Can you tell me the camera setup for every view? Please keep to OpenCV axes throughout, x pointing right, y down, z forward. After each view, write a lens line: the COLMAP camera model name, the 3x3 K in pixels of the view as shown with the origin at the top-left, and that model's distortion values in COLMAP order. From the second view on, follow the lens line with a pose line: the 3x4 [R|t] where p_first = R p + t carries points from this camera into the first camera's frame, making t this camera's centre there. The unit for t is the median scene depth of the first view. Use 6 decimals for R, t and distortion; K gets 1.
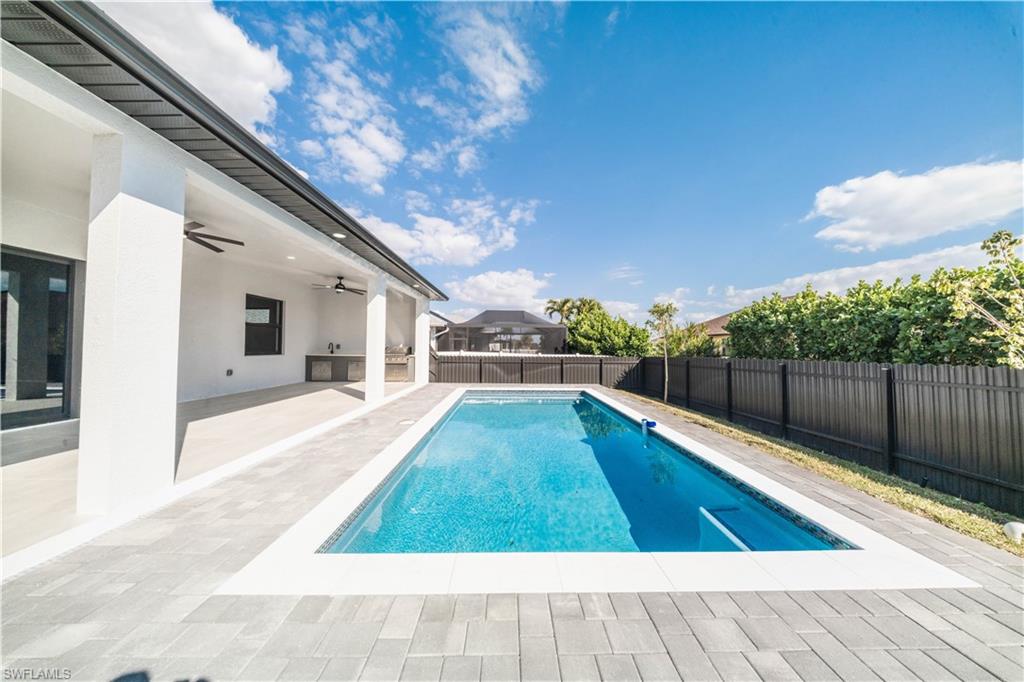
lens RADIAL K [[304.6, 0, 510.2], [0, 304.6, 340.3], [0, 0, 1]] dist [0.000202, -0.000010]
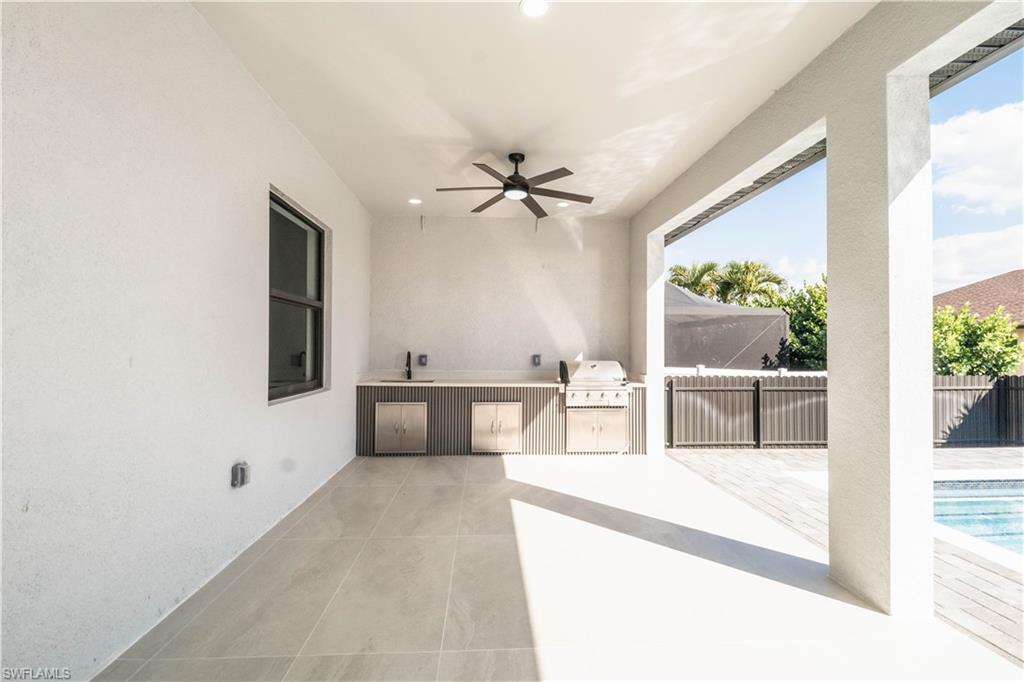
lens RADIAL K [[467.3, 0, 508.7], [0, 467.3, 344.1], [0, 0, 1]] dist [0.004337, 0.000413]
pose [[0.999274, -0.002790, 0.037997, -0.654232], [0.002400, 0.999944, 0.010312, -0.008163], [-0.038024, -0.010213, 0.999225, 0.551190]]
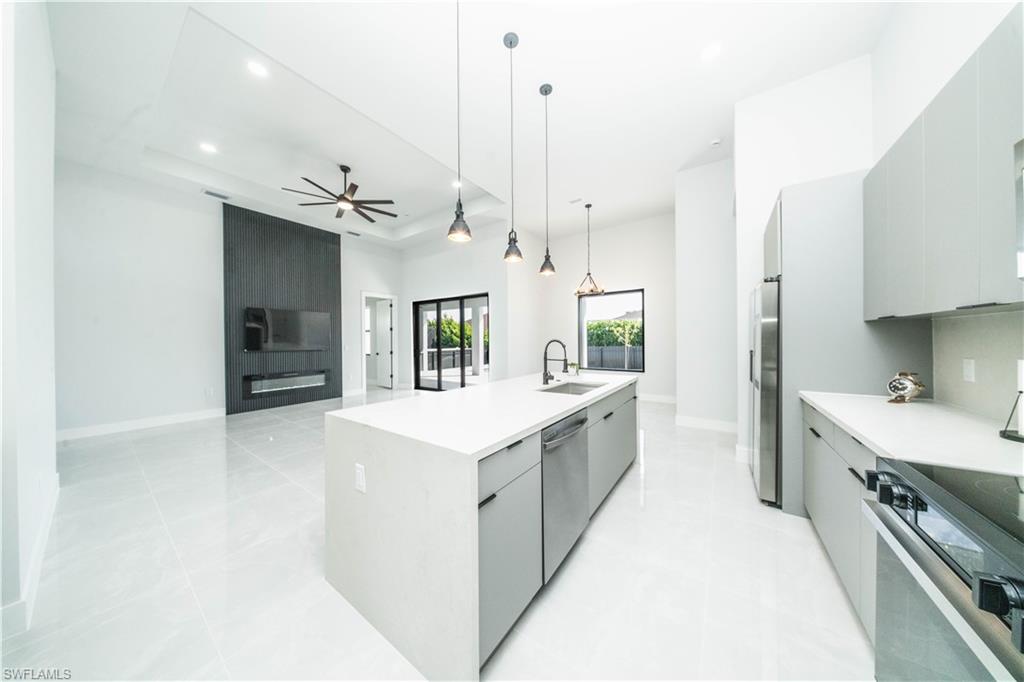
lens RADIAL K [[290.7, 0, 516.2], [0, 290.7, 338.3], [0, 0, 1]] dist [-0.000840, -0.000043]
pose [[0.568264, -0.002255, 0.822843, -1.513298], [-0.017752, 0.999730, 0.015000, -0.056352], [-0.822655, -0.023130, 0.568071, -0.106665]]
